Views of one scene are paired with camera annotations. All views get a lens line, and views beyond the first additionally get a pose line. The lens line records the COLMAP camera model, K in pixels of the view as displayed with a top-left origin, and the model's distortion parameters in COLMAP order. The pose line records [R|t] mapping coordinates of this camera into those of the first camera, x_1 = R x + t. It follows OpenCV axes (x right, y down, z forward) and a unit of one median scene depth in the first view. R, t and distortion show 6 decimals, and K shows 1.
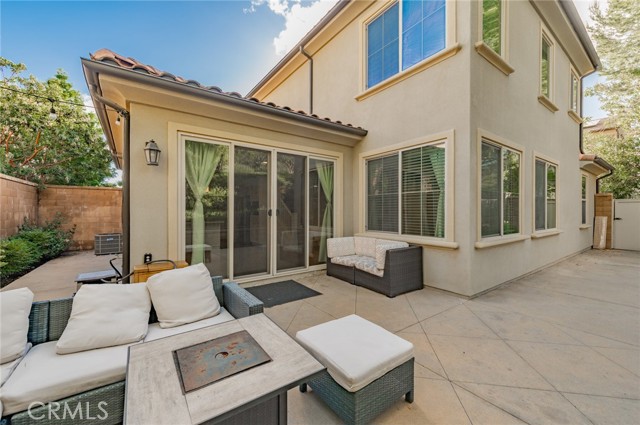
lens RADIAL K [[253.6, 0, 318.5], [0, 253.6, 212.9], [0, 0, 1]] dist [0.006294, -0.001310]
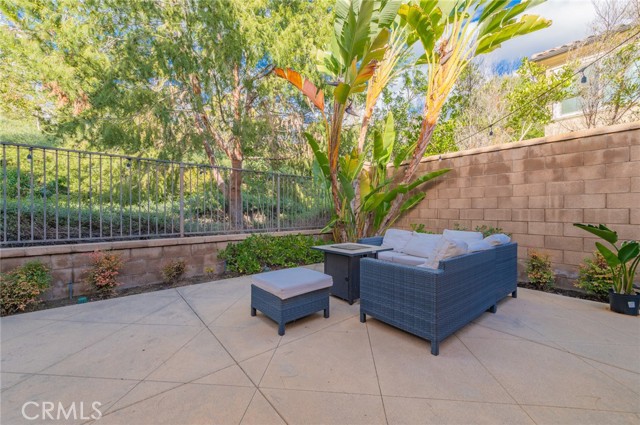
lens RADIAL K [[253.6, 0, 321.6], [0, 253.6, 209.3], [0, 0, 1]] dist [0.006294, -0.001310]
pose [[-0.997194, -0.004442, -0.074723, 0.069416], [-0.004387, 0.999990, -0.000897, 0.105774], [0.074726, -0.000566, -0.997204, 2.233233]]
